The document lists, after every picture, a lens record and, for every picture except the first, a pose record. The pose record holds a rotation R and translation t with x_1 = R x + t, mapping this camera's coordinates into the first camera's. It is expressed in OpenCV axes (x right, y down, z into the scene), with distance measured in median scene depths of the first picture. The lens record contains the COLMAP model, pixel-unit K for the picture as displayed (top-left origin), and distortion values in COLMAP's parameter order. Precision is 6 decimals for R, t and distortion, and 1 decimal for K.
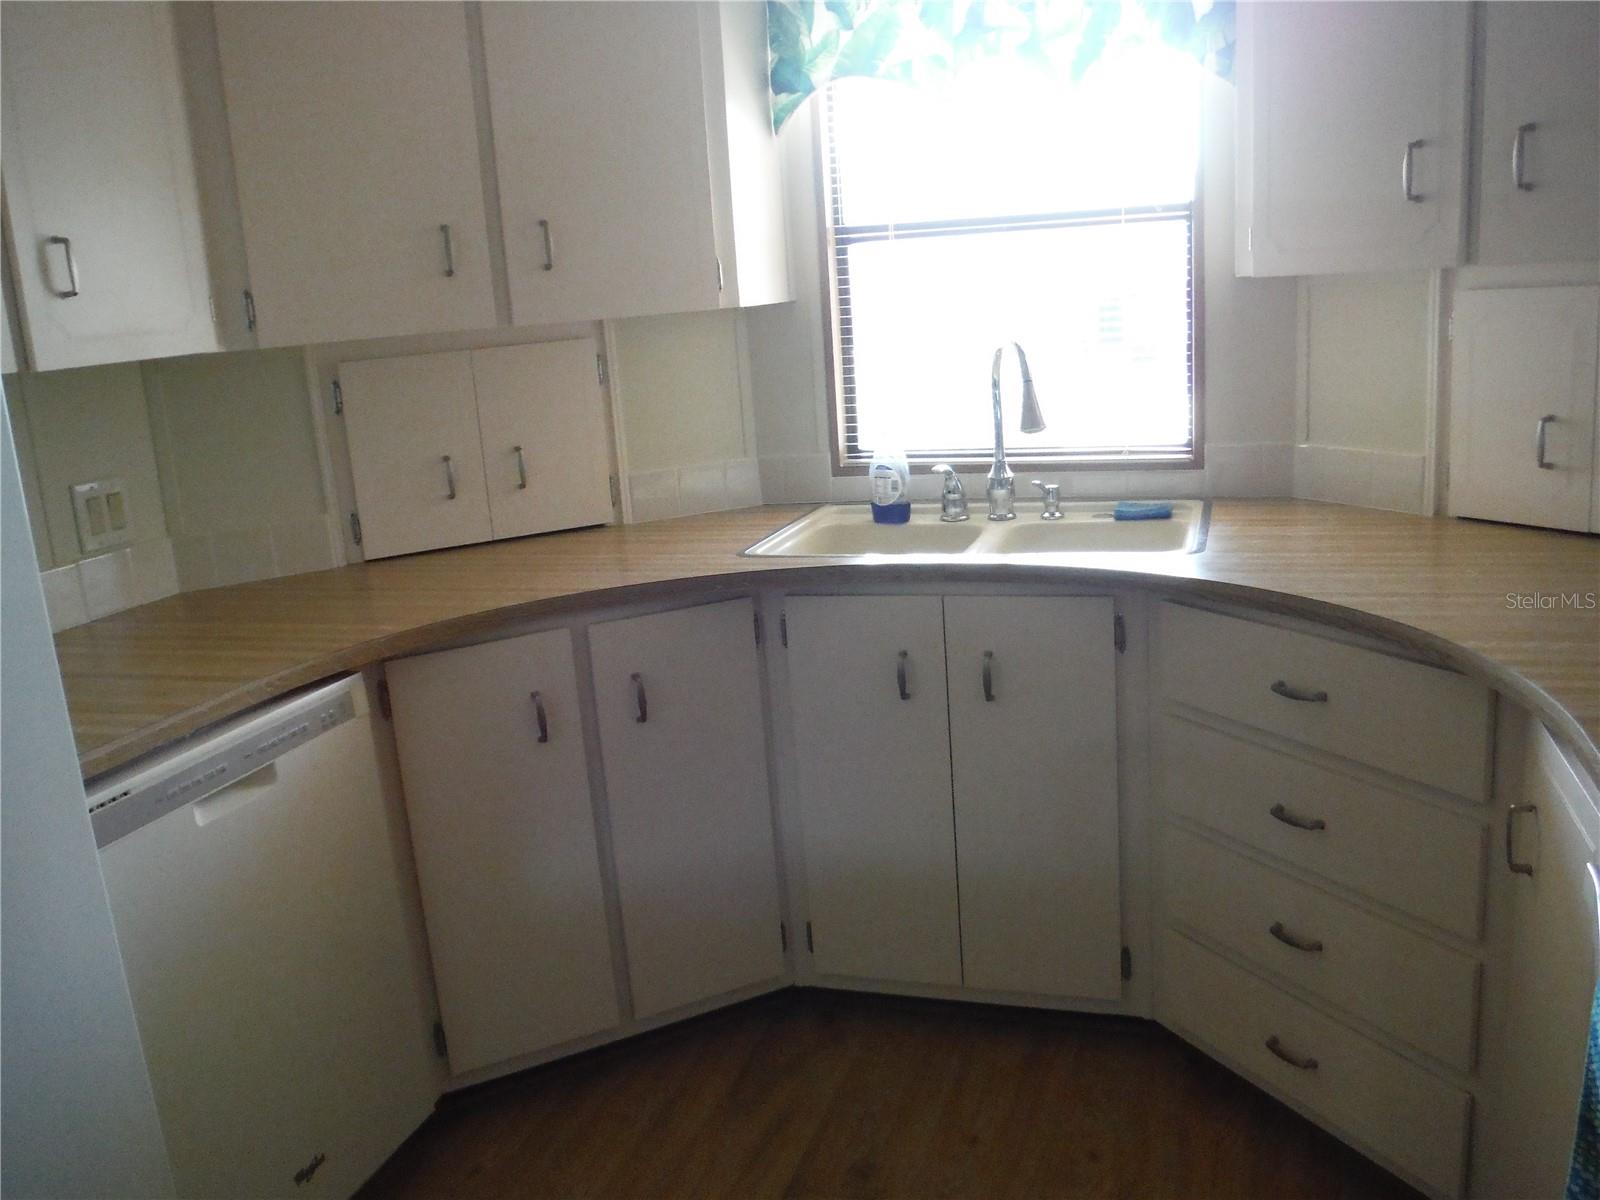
lens RADIAL K [[1368.0, 0, 800.0], [0, 1368.0, 600.0], [0, 0, 1]] dist [-0.098047, 0.073946]
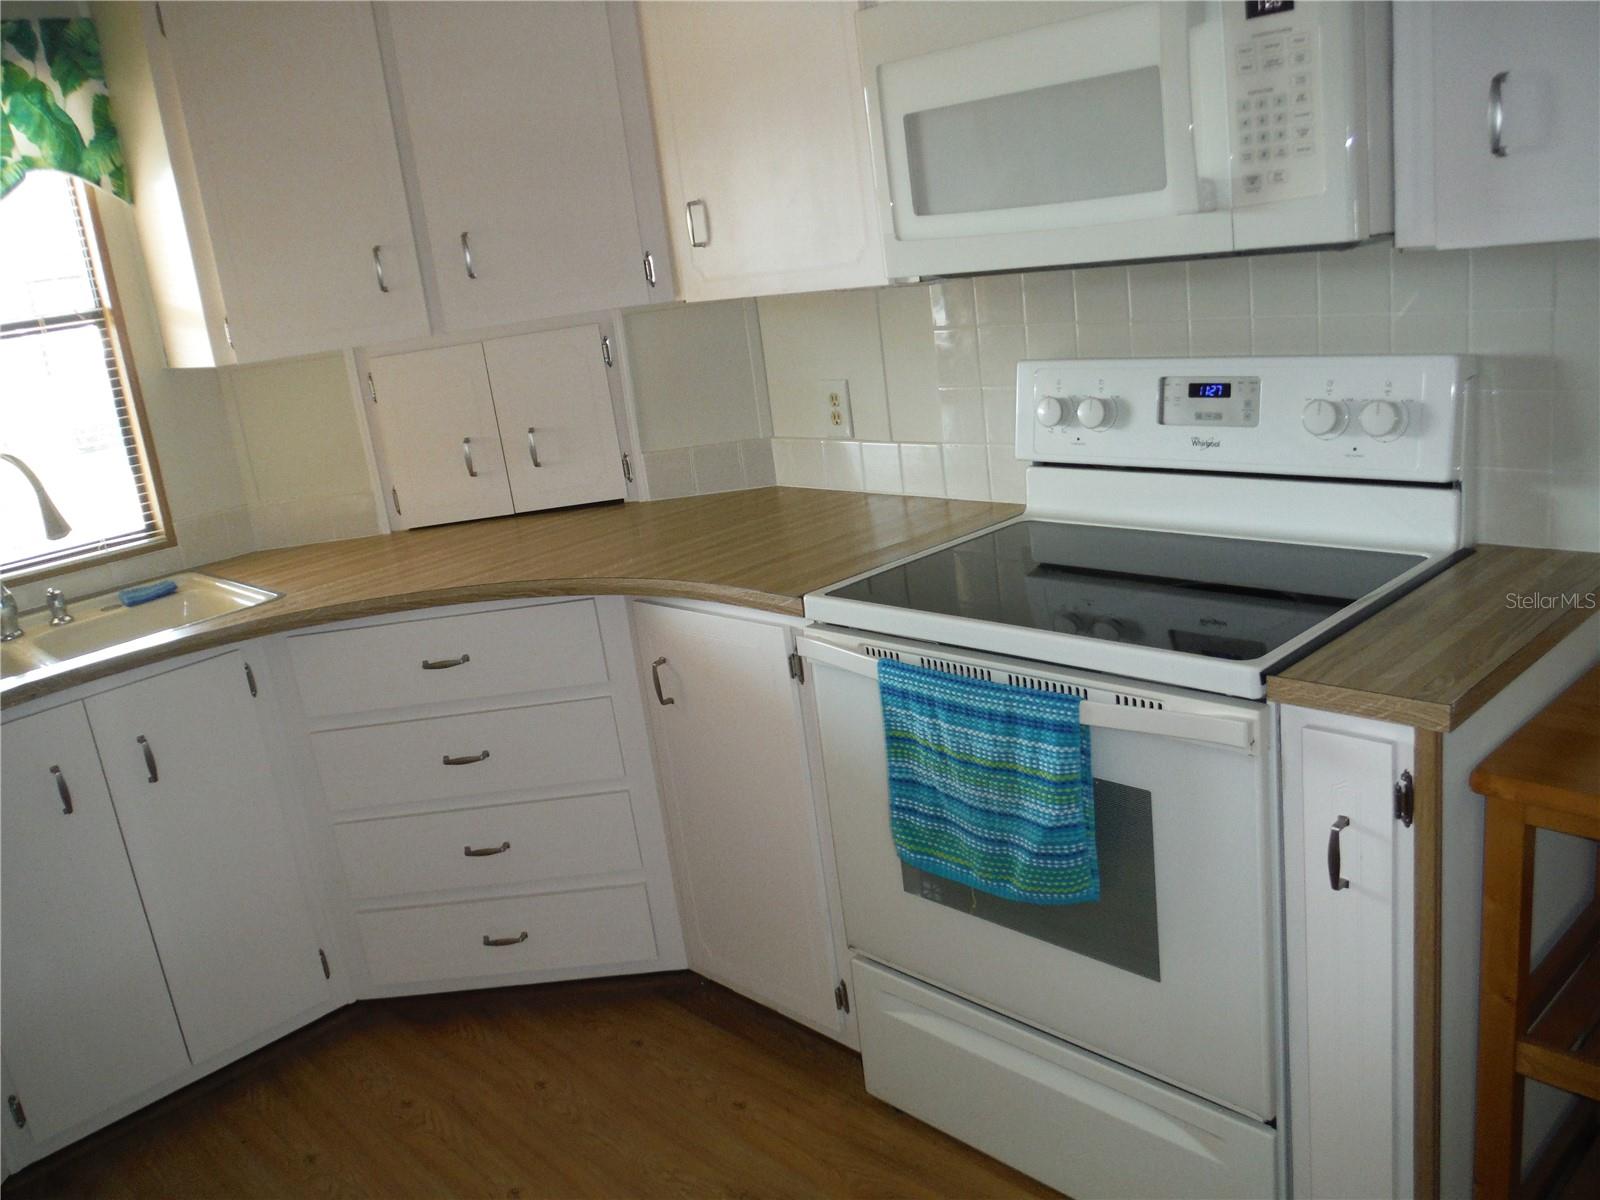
lens RADIAL K [[1342.9, 0, 800.0], [0, 1342.9, 600.0], [0, 0, 1]] dist [-0.043683, -0.003900]
pose [[0.478339, -0.233483, 0.846568, -0.414363], [0.294836, 0.950751, 0.095624, -0.009242], [-0.827202, 0.203858, 0.523621, 0.025307]]
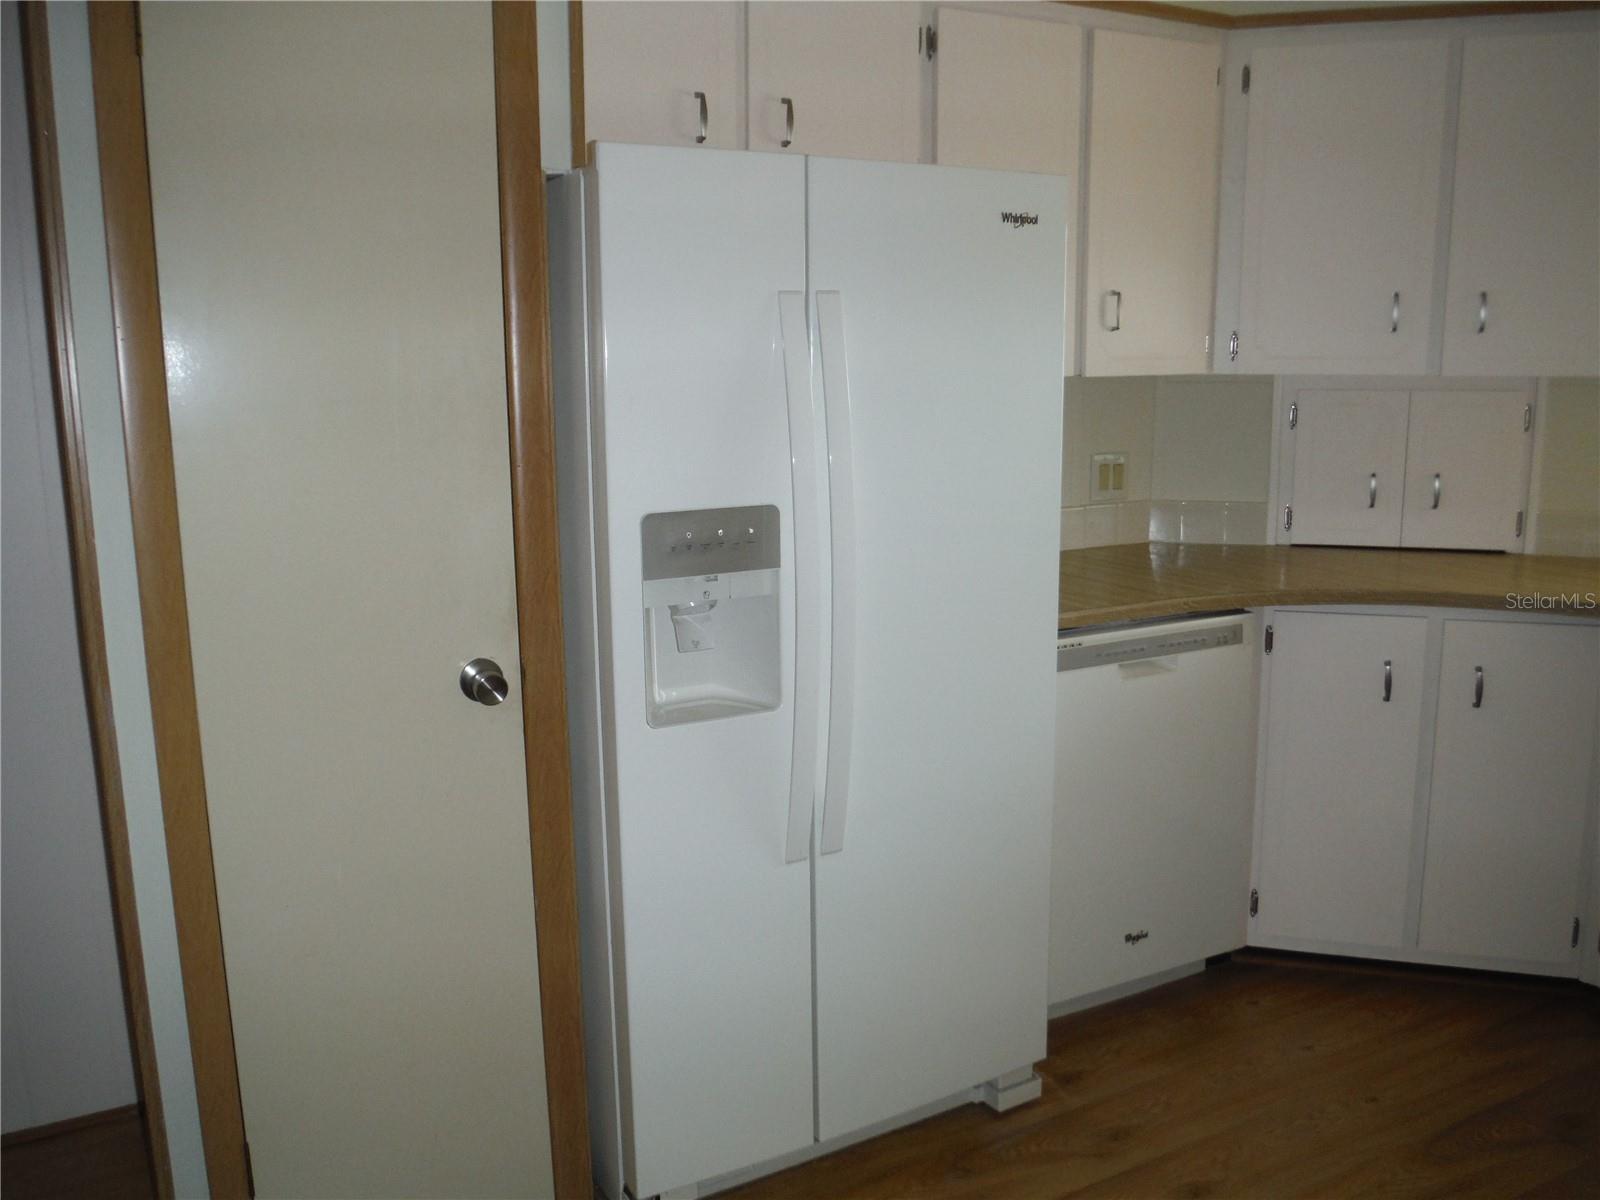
lens RADIAL K [[1352.5, 0, 756.5], [0, 1352.5, 589.0], [0, 0, 1]] dist [-0.072603, 0.034404]
pose [[0.723397, 0.185566, -0.665028, 0.172925], [-0.195895, 0.978786, 0.060027, 0.037825], [0.662059, 0.086852, 0.744402, -0.289614]]
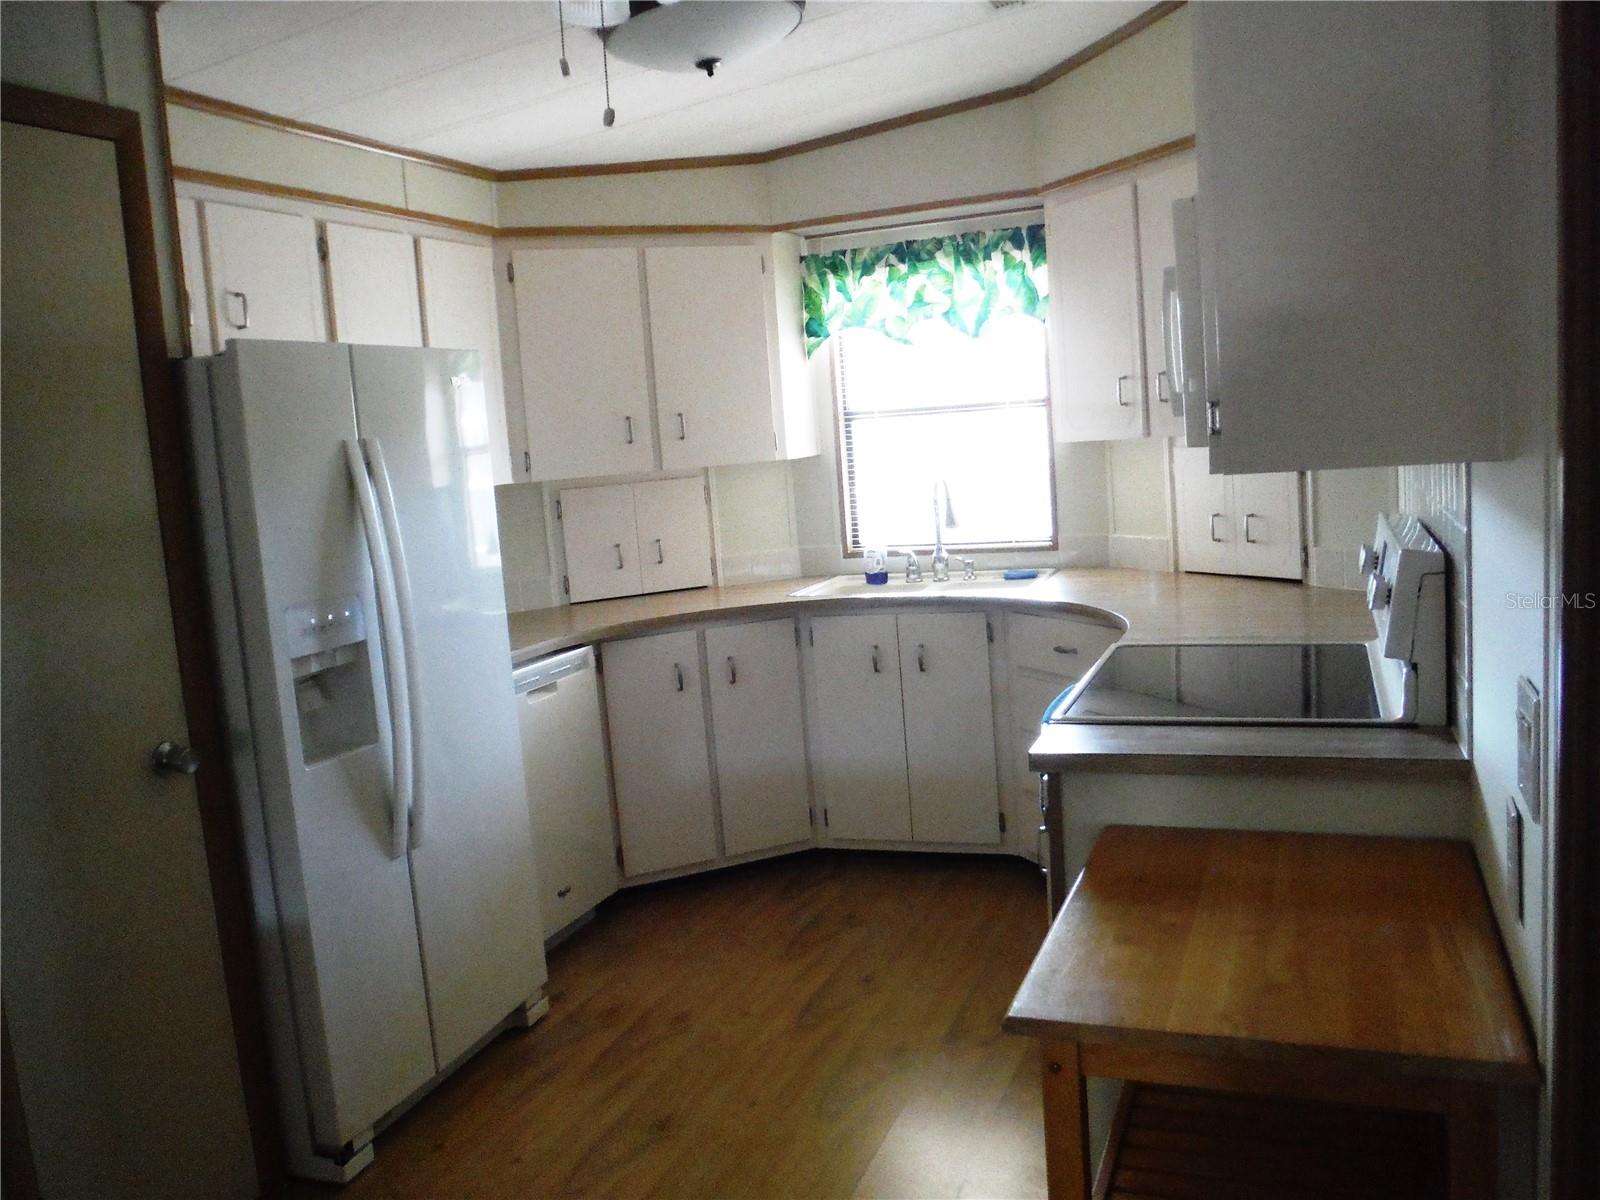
lens RADIAL K [[1368.0, 0, 800.0], [0, 1368.0, 600.0], [0, 0, 1]] dist [-0.098047, 0.073946]
pose [[0.999160, -0.000662, -0.040974, 0.046235], [-0.003428, 0.995014, -0.099676, 0.147841], [0.040835, 0.099733, 0.994176, -0.767130]]
